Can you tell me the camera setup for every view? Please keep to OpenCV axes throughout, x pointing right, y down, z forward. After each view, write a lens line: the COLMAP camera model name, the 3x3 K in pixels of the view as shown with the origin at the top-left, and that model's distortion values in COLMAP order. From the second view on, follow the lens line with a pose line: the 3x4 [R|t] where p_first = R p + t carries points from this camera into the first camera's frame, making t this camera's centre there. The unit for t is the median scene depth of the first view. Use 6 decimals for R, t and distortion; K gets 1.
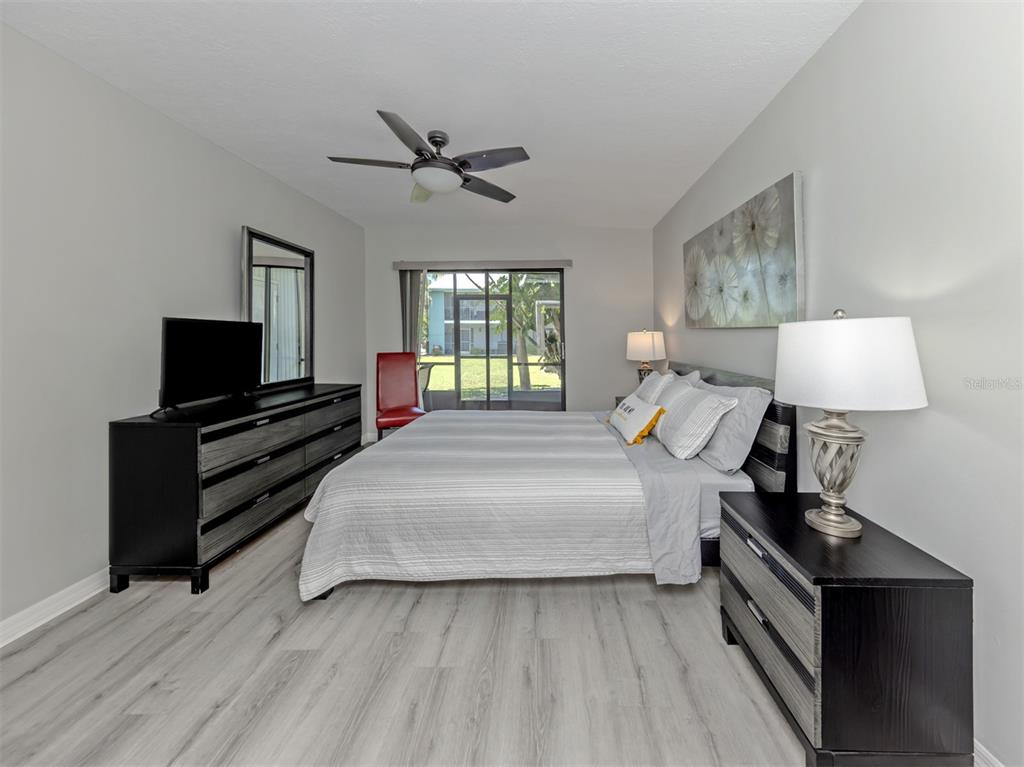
lens RADIAL K [[381.1, 0, 503.4], [0, 381.1, 369.3], [0, 0, 1]] dist [0.003628, -0.000018]
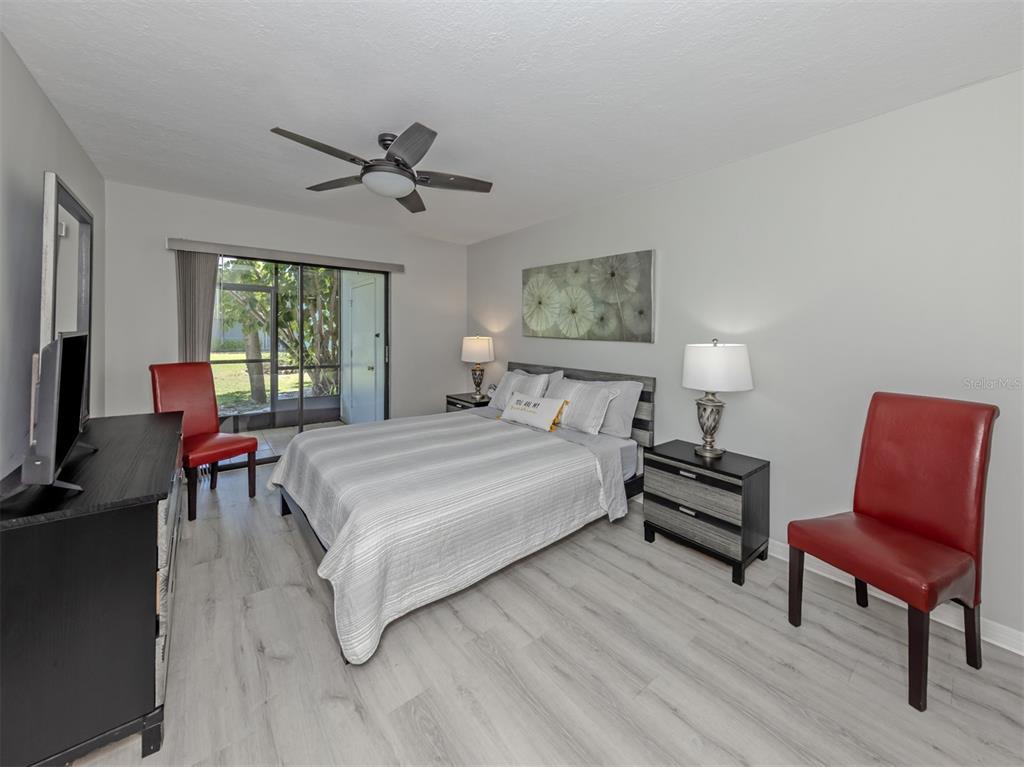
lens RADIAL K [[381.1, 0, 503.4], [0, 381.1, 369.3], [0, 0, 1]] dist [0.003628, -0.000018]
pose [[0.782876, -0.050761, 0.620103, -0.726309], [0.045760, 0.998665, 0.023978, -0.062244], [-0.620492, 0.009604, 0.784154, 0.105662]]
